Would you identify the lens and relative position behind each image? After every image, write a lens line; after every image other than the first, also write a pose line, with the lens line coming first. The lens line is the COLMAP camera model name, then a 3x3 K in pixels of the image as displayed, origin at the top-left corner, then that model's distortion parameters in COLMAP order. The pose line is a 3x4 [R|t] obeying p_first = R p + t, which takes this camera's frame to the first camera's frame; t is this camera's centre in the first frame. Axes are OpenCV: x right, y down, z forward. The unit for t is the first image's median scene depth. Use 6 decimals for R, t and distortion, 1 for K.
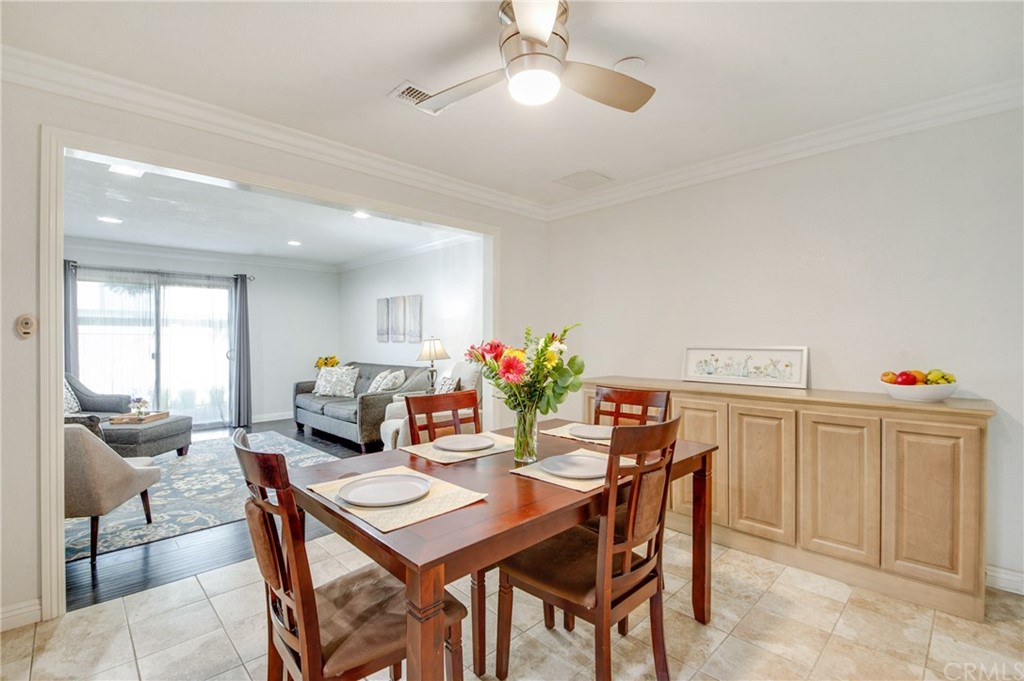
lens RADIAL K [[468.5, 0, 508.9], [0, 468.5, 336.4], [0, 0, 1]] dist [-0.015743, -0.000746]
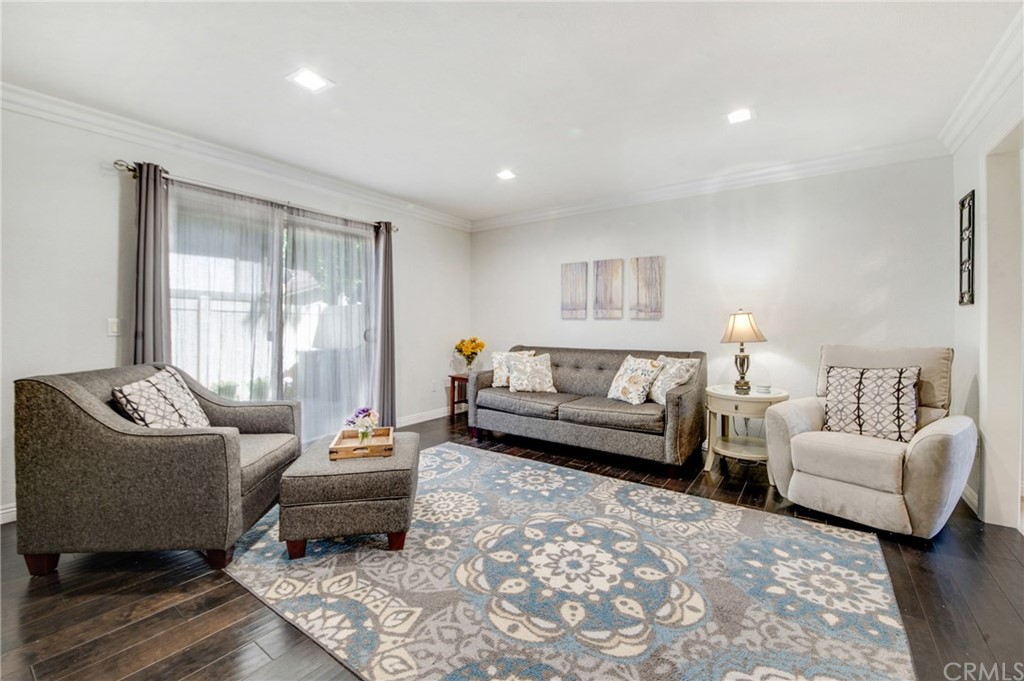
lens RADIAL K [[445.2, 0, 538.7], [0, 445.2, 321.3], [0, 0, 1]] dist [-0.006504, -0.001113]
pose [[0.982762, 0.012134, 0.184477, -0.575790], [-0.011297, 0.999921, -0.005584, 0.024835], [-0.184530, 0.003404, 0.982821, 0.363086]]
